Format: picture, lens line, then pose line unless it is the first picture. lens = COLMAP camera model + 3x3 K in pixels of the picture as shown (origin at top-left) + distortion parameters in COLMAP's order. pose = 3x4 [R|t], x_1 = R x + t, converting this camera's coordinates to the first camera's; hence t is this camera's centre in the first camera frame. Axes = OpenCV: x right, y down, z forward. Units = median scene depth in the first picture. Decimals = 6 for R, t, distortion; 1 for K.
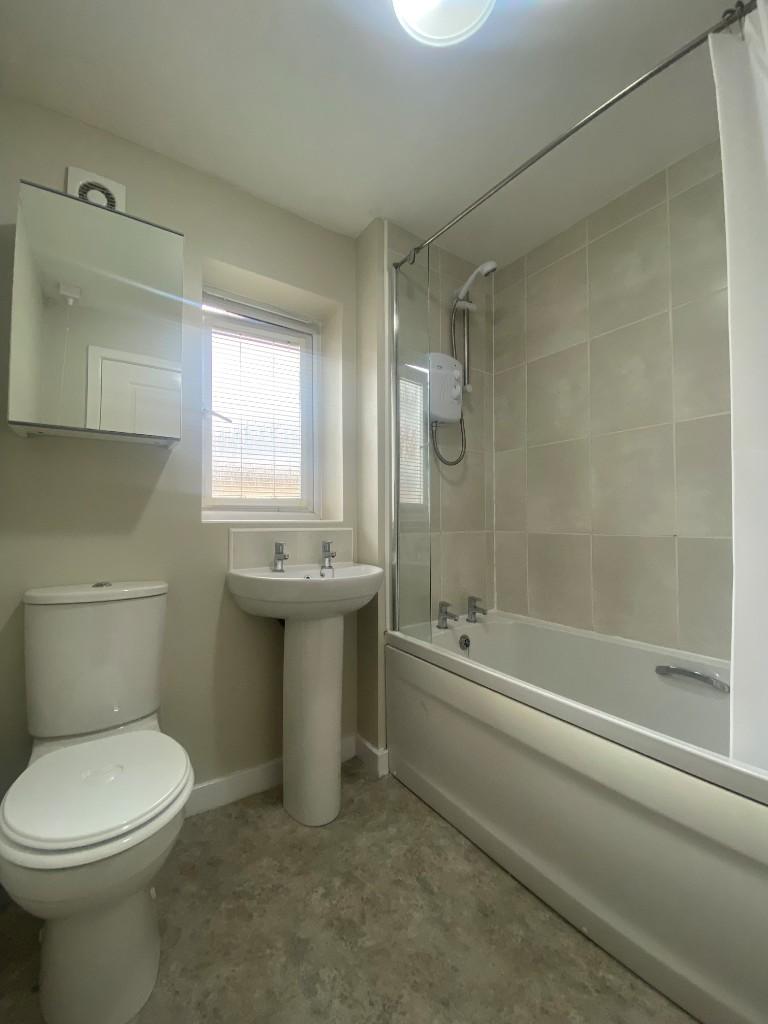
lens RADIAL K [[414.8, 0, 382.9], [0, 414.8, 510.3], [0, 0, 1]] dist [0.000172, 0.000037]
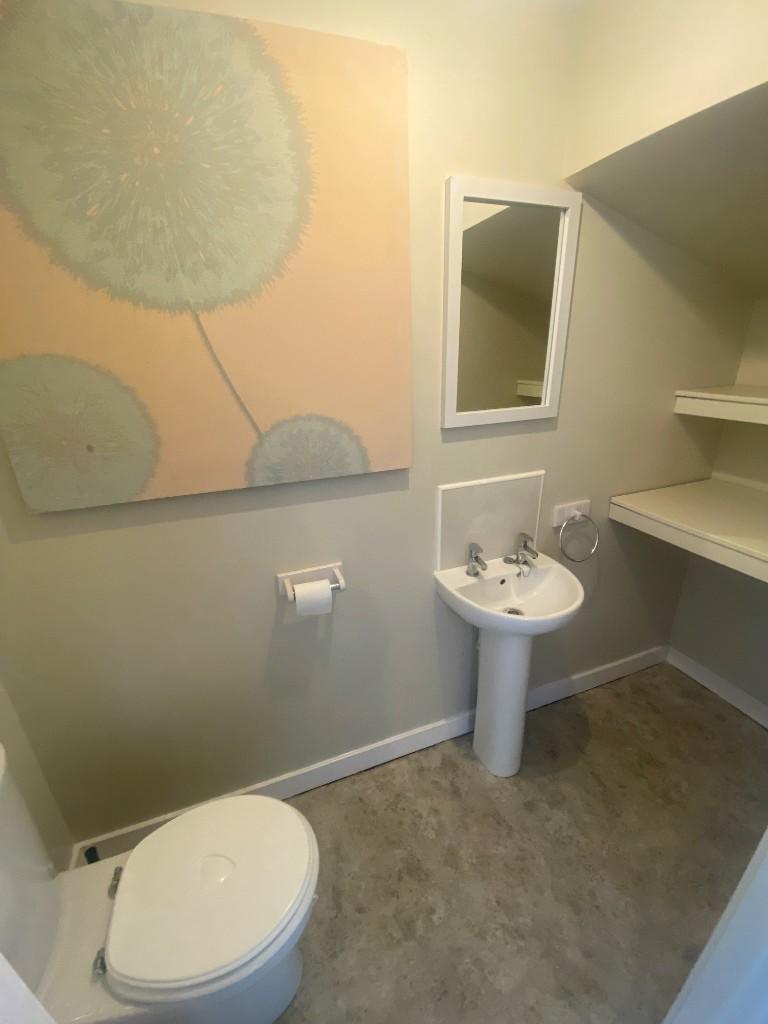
lens RADIAL K [[414.8, 0, 383.7], [0, 414.8, 516.5], [0, 0, 1]] dist [0.000172, 0.000037]
pose [[-0.971137, -0.061027, 0.230584, -0.216841], [0.025681, 0.934345, 0.355444, -0.409159], [-0.237137, 0.351106, -0.905809, 1.747772]]
